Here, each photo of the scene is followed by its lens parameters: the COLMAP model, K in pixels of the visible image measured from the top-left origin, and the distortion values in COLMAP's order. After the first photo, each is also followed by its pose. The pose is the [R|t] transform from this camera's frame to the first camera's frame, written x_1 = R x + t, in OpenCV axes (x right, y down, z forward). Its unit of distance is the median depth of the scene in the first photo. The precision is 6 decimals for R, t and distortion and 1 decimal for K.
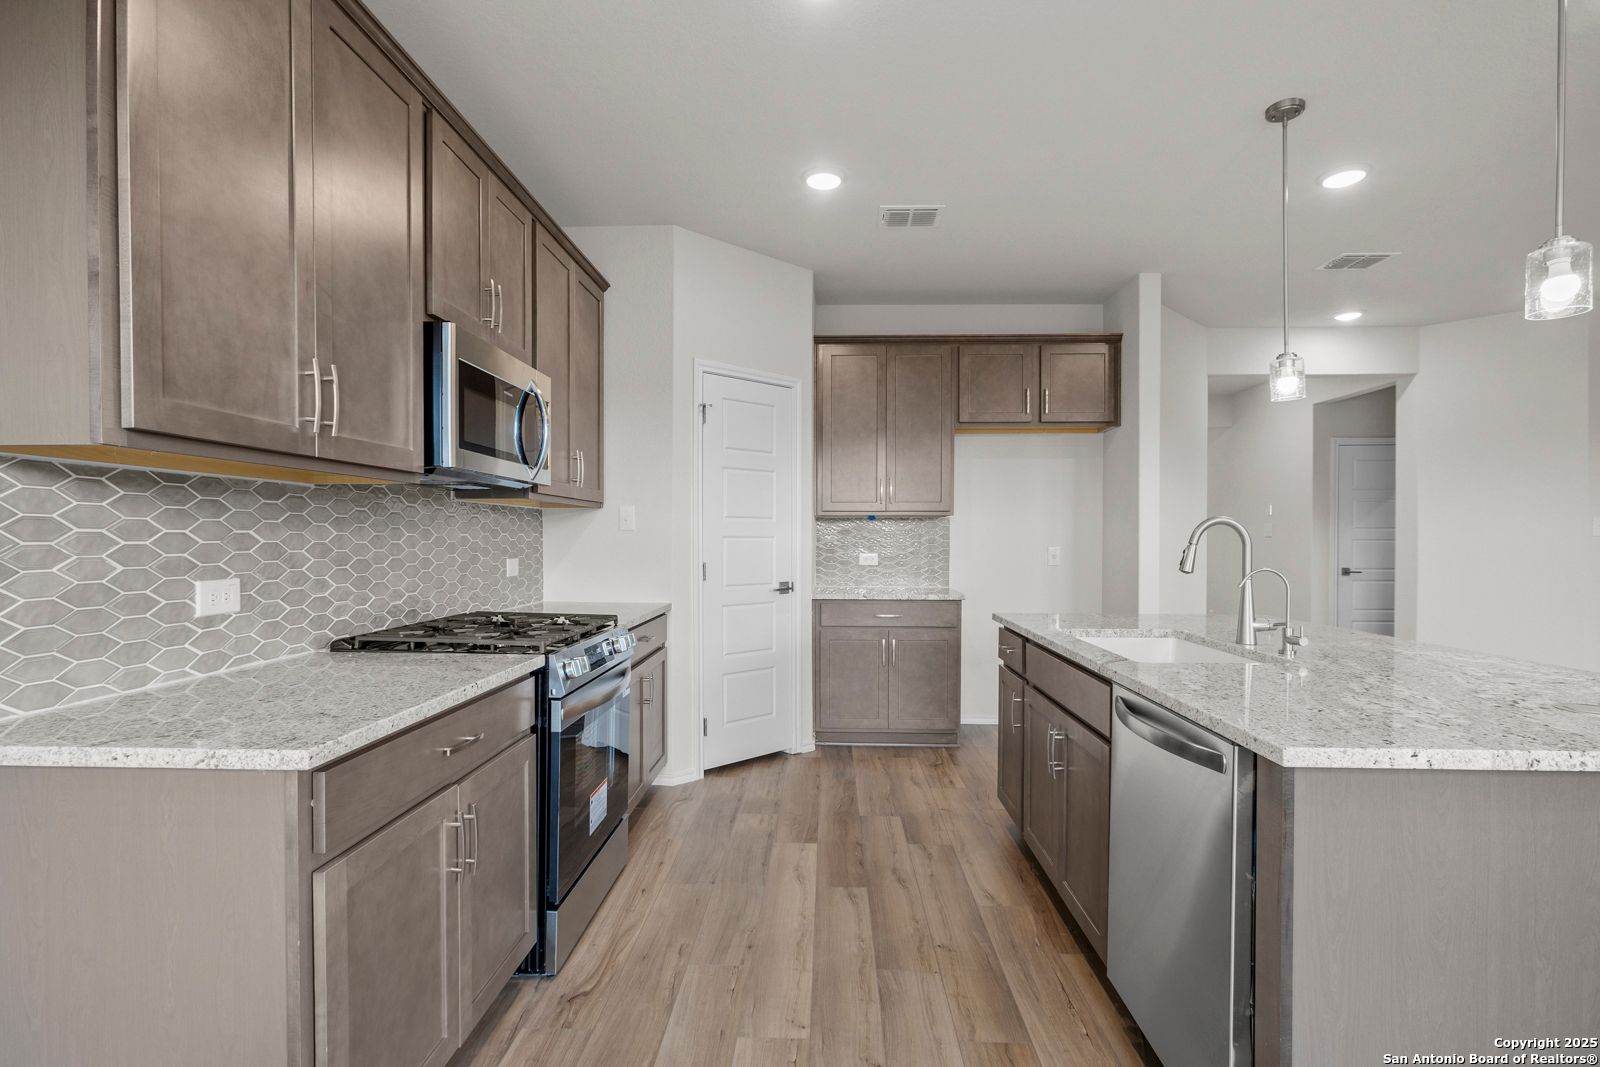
lens RADIAL K [[773.2, 0, 794.4], [0, 773.2, 540.1], [0, 0, 1]] dist [-0.004758, 0.000420]
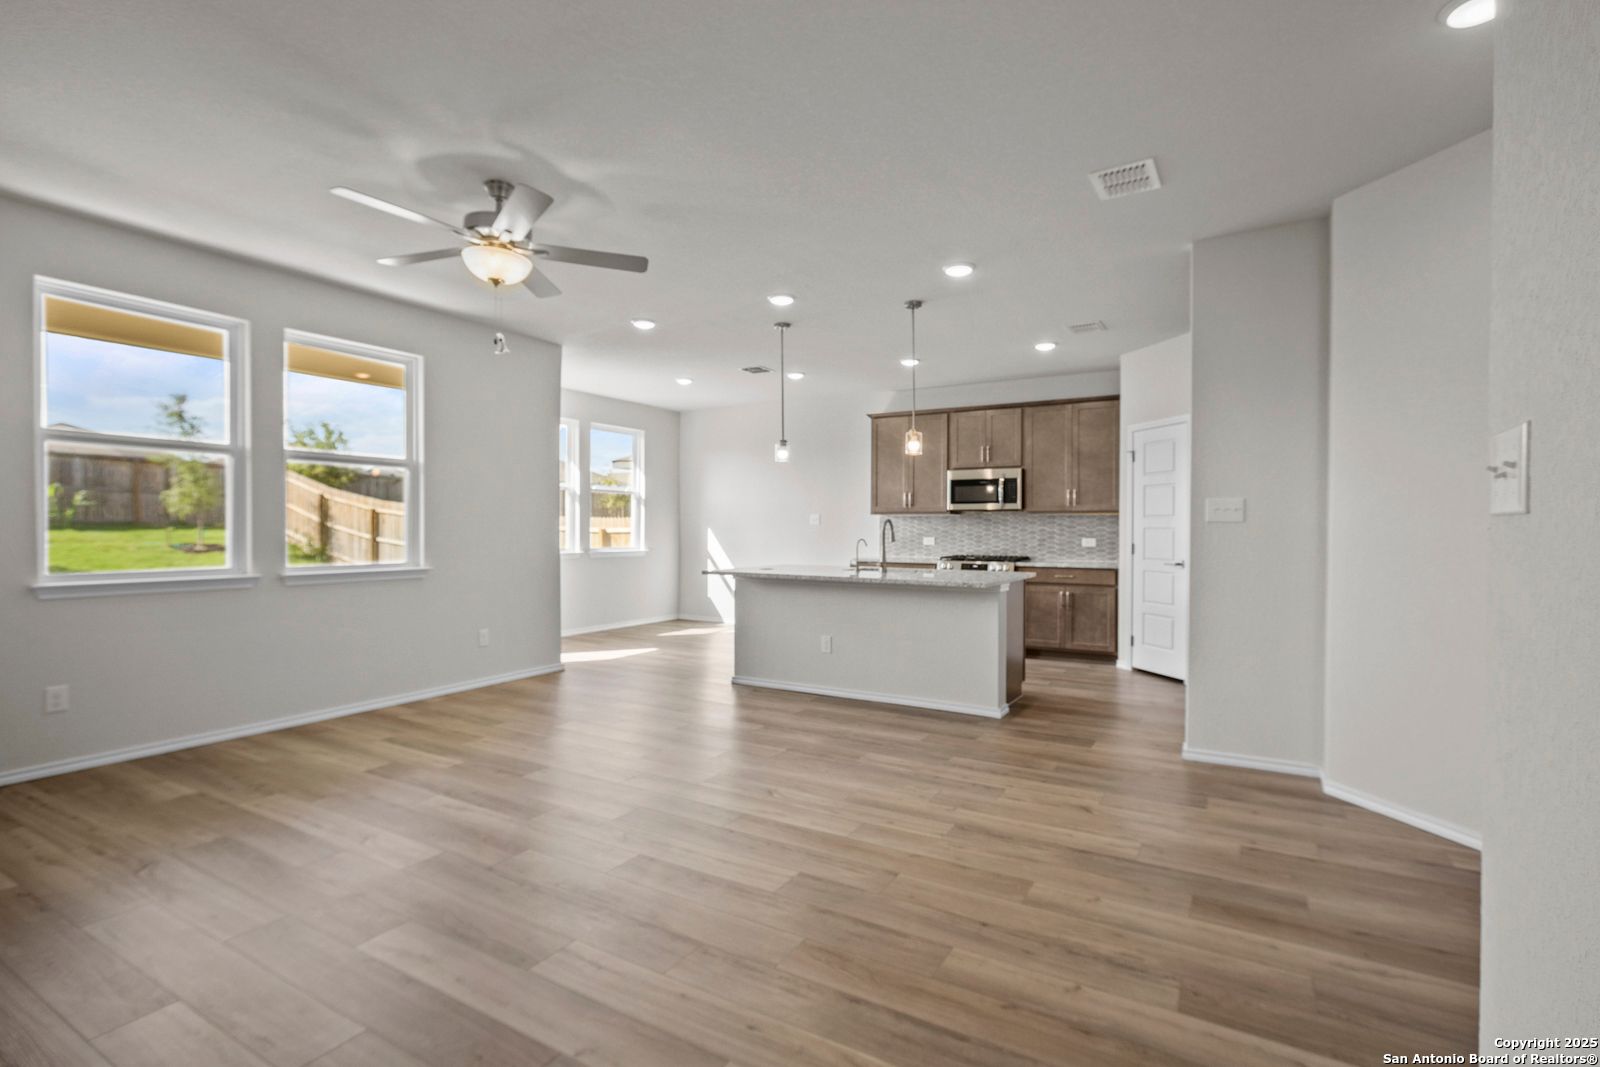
lens RADIAL K [[773.2, 0, 795.8], [0, 773.2, 535.6], [0, 0, 1]] dist [-0.004758, 0.000420]
pose [[-0.479646, 0.000589, -0.877462, 1.905987], [-0.010930, 0.999918, 0.006646, 0.009039], [0.877394, 0.012778, -0.479600, 1.283786]]
